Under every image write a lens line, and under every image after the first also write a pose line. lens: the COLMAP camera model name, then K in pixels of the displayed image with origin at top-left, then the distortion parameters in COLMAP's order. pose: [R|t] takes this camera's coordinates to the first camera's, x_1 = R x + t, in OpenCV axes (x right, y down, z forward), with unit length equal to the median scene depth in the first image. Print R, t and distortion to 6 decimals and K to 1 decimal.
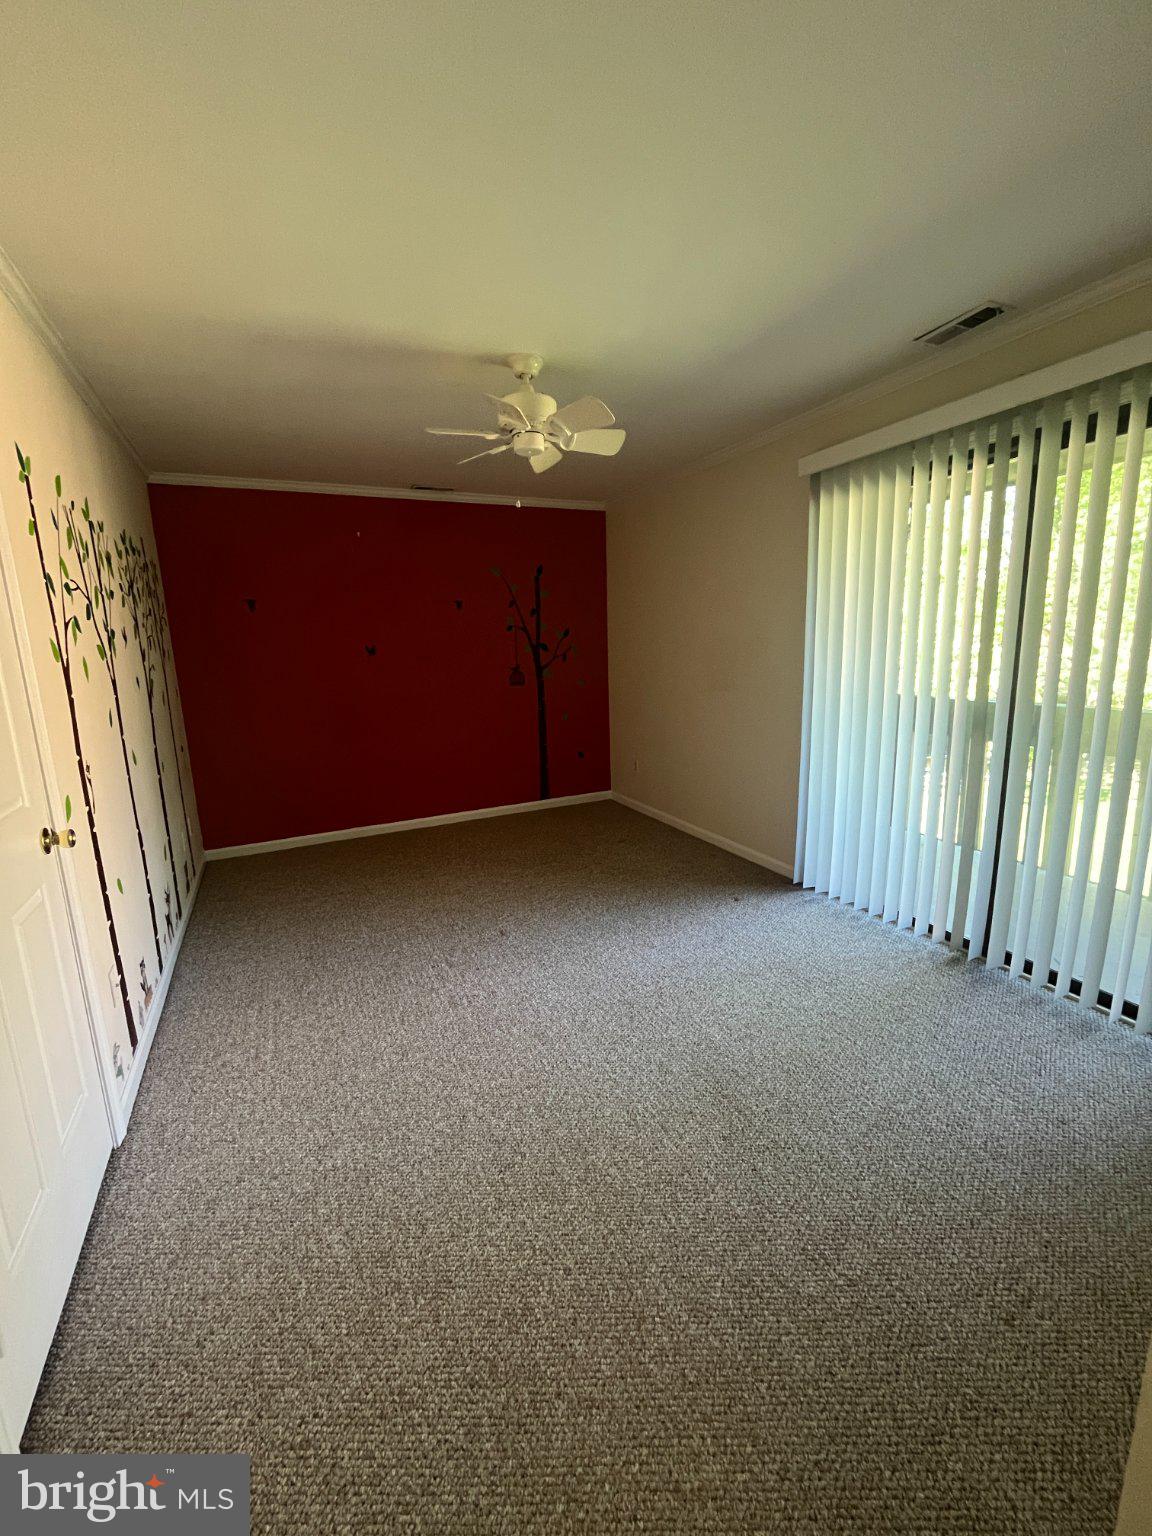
lens RADIAL K [[624.5, 0, 576.0], [0, 624.5, 768.0], [0, 0, 1]] dist [-0.002915, -0.000490]
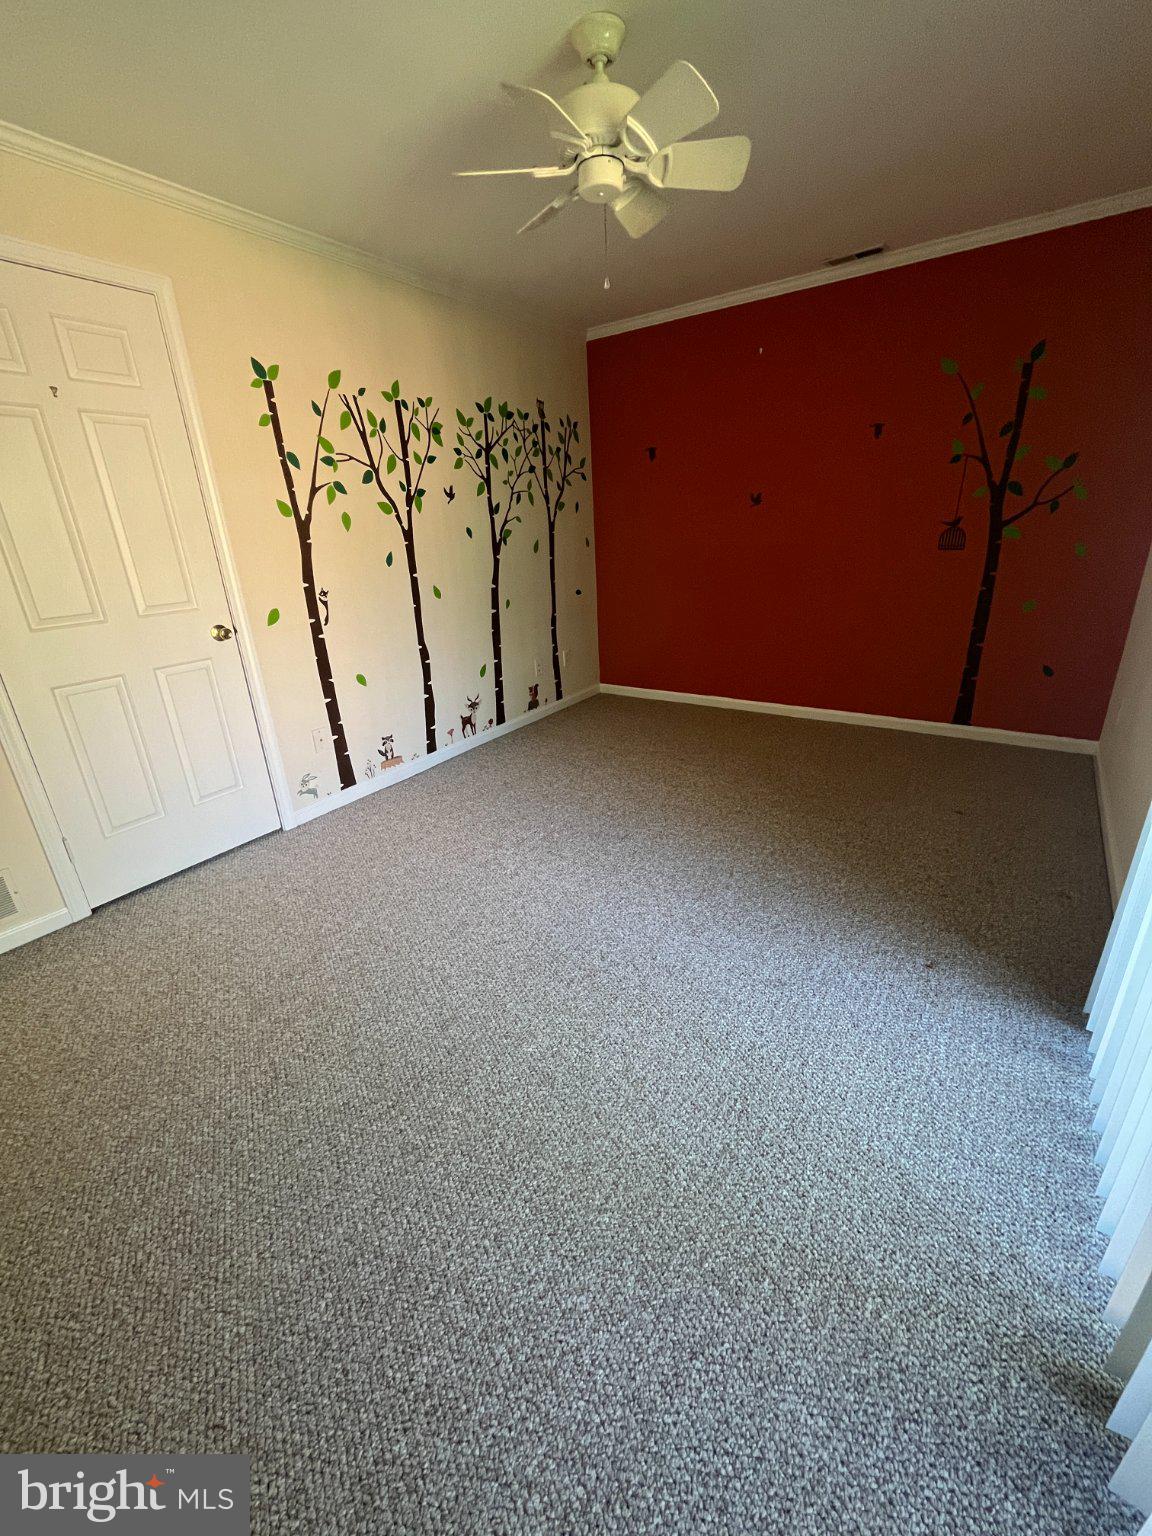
lens RADIAL K [[628.1, 0, 578.2], [0, 628.1, 764.9], [0, 0, 1]] dist [-0.002789, 0.000433]
pose [[0.492464, 0.324605, -0.807534, 0.537688], [-0.141167, 0.945350, 0.293914, -0.087879], [0.858808, -0.030745, 0.511375, 0.478832]]
